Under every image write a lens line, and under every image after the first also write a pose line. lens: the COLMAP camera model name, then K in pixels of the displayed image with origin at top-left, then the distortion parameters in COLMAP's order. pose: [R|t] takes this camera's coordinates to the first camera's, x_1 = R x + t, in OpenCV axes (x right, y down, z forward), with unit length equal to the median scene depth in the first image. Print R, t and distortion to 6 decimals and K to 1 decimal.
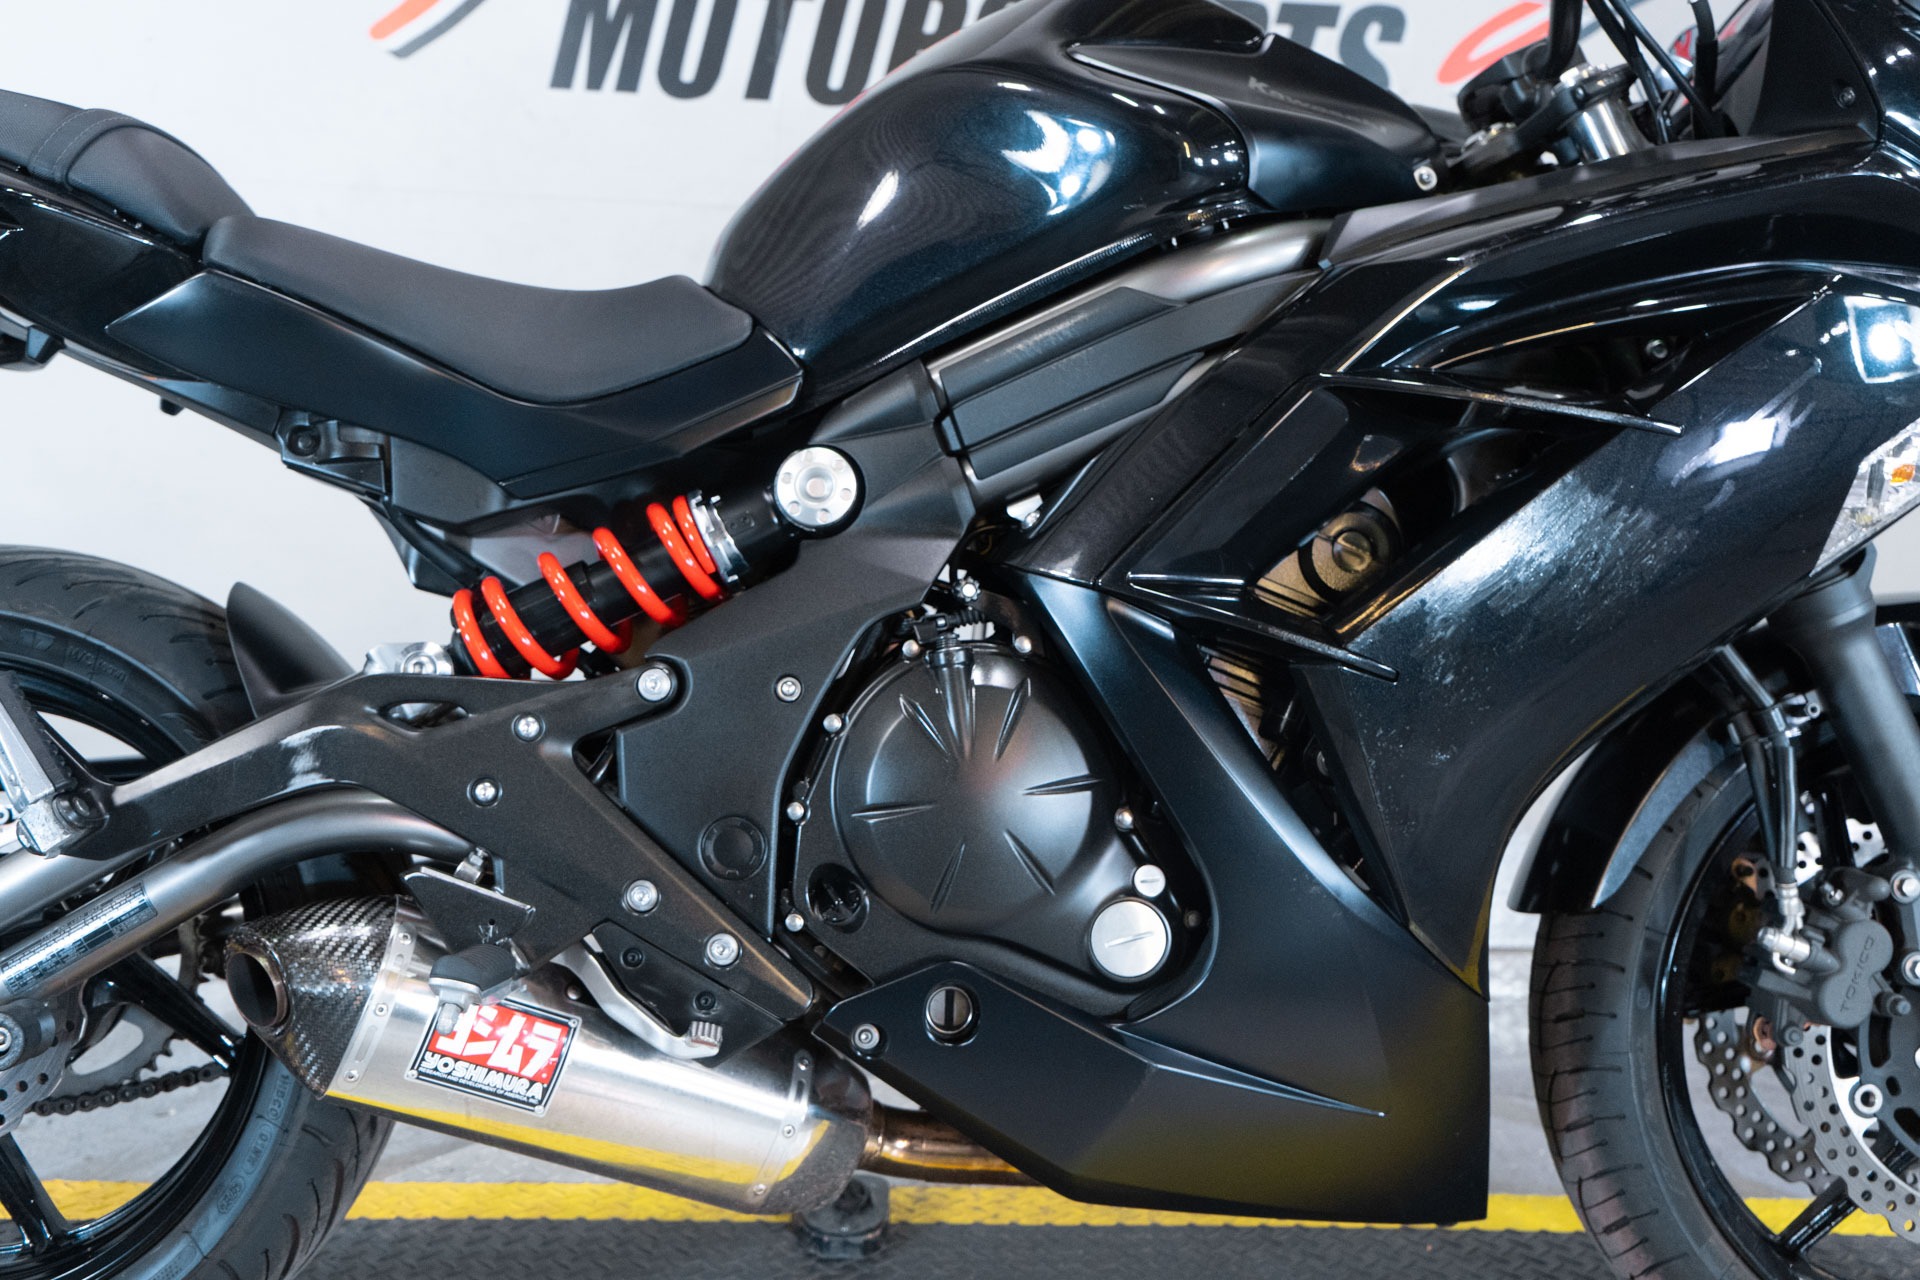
lens RADIAL K [[1876.4, 0, 951.8], [0, 1876.4, 629.0], [0, 0, 1]] dist [0.014278, 0.000000]
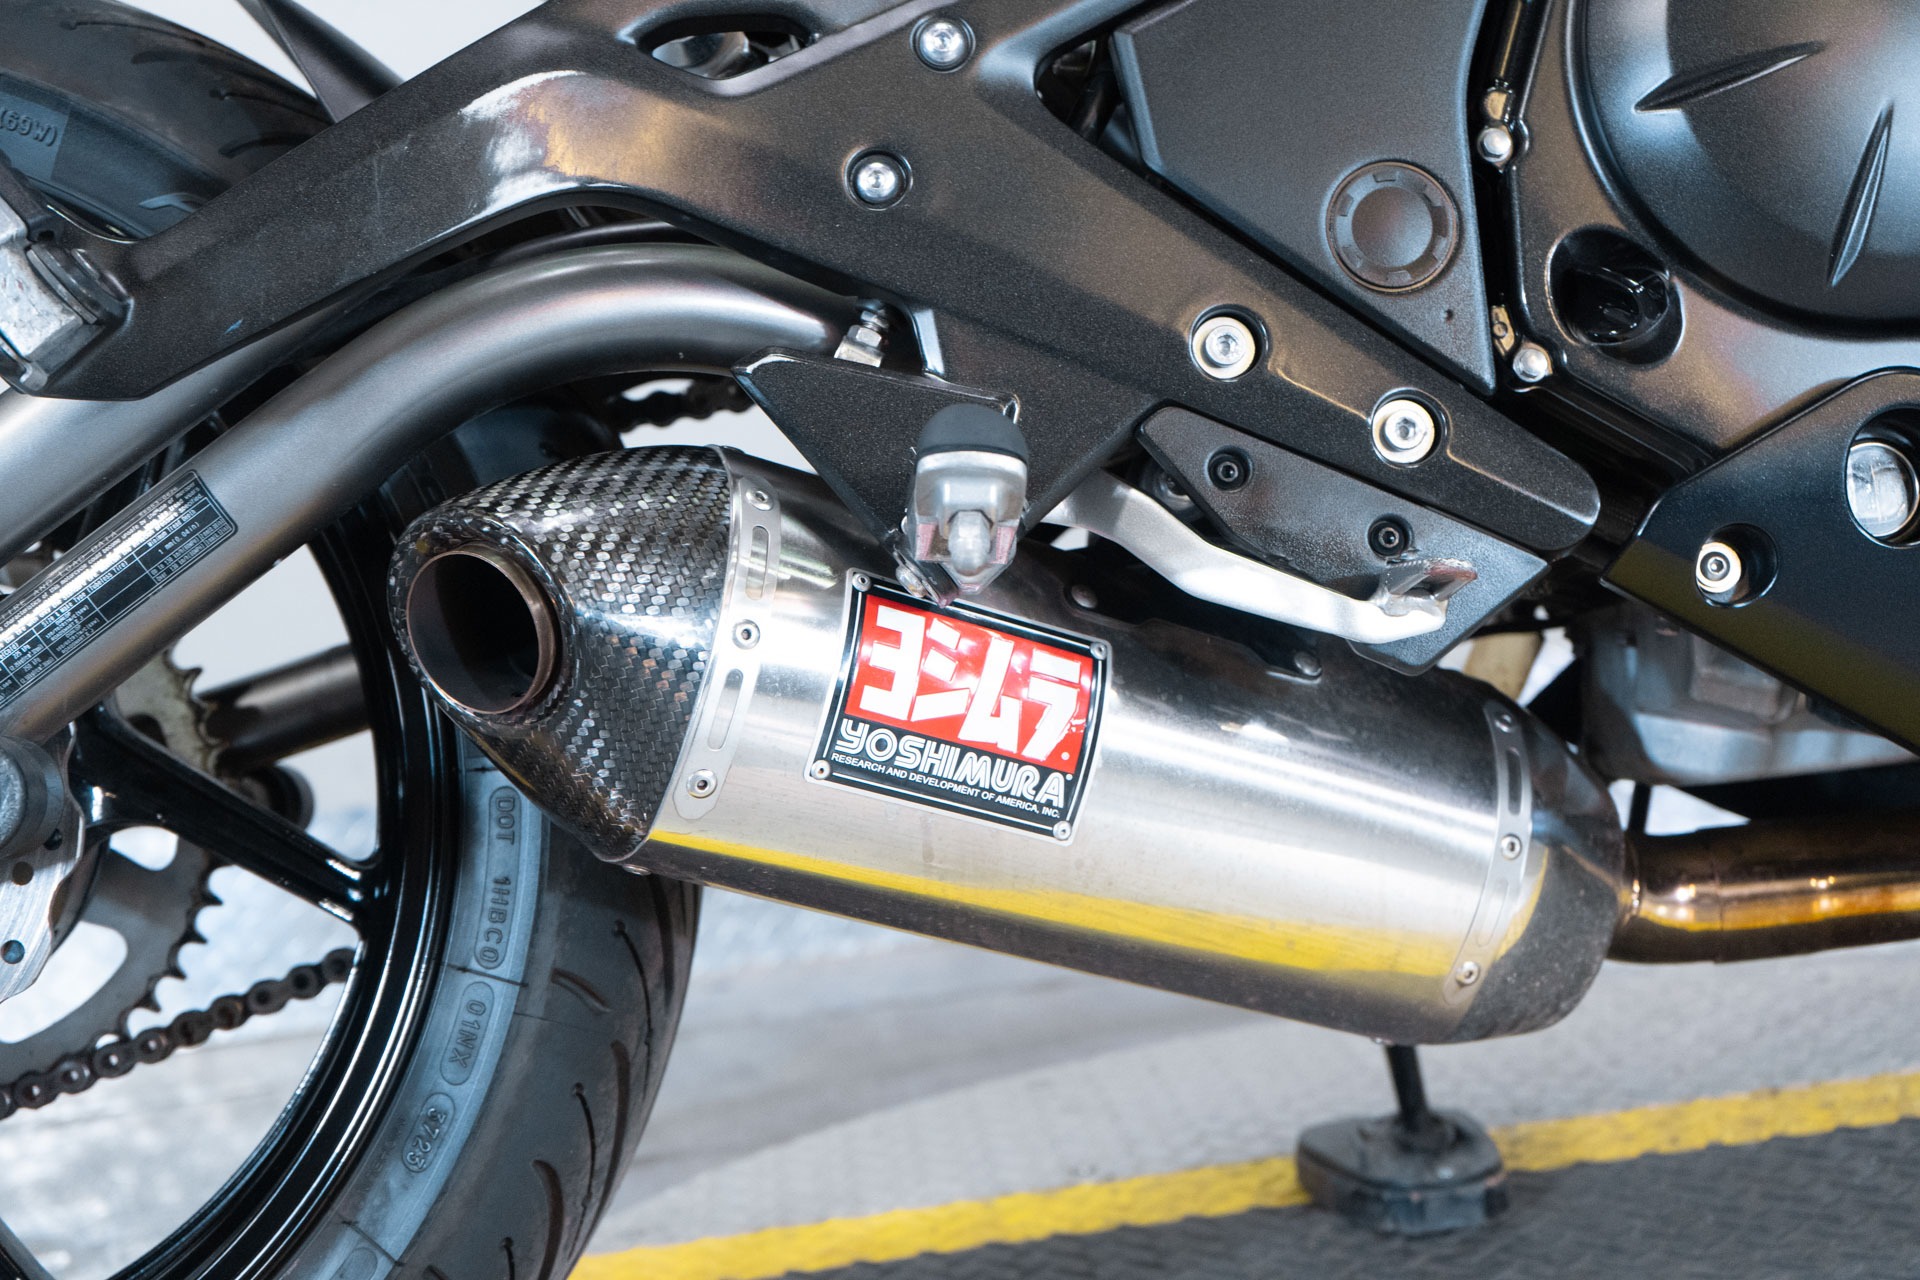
lens RADIAL K [[2771.6, 0, 957.2], [0, 2771.6, 638.2], [0, 0, 1]] dist [0.038268, 0.000000]
pose [[0.988530, -0.144197, 0.044904, -0.263027], [0.145424, 0.989044, -0.025357, 0.213562], [-0.040756, 0.031596, 0.998669, 0.269459]]
